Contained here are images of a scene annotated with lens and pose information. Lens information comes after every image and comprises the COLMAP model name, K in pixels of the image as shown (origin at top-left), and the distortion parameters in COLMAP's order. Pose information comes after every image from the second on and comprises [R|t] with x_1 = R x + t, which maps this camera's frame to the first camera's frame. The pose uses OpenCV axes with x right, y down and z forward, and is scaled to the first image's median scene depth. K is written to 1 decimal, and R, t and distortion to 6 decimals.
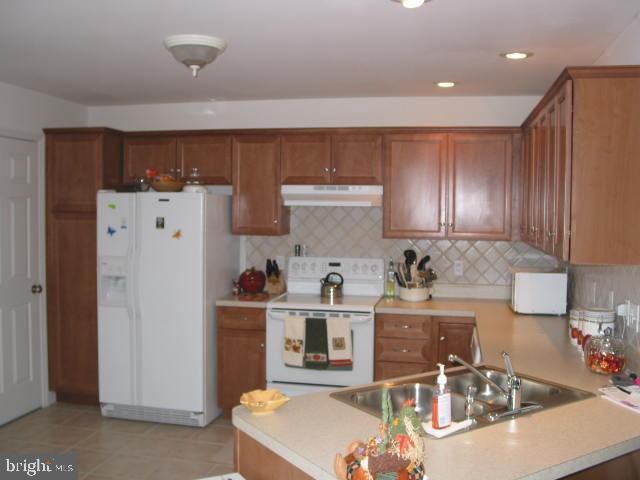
lens RADIAL K [[640.8, 0, 320.0], [0, 640.8, 240.0], [0, 0, 1]] dist [-0.209050, 0.354811]
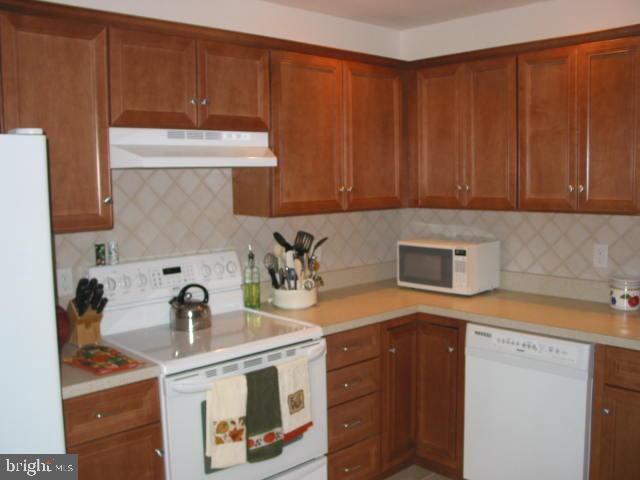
lens RADIAL K [[640.8, 0, 320.0], [0, 640.8, 240.0], [0, 0, 1]] dist [-0.209050, 0.354811]
pose [[0.572828, -0.103453, 0.813121, -0.379171], [0.066865, 0.994595, 0.079436, -0.026753], [-0.816944, 0.008866, 0.576649, 0.593186]]
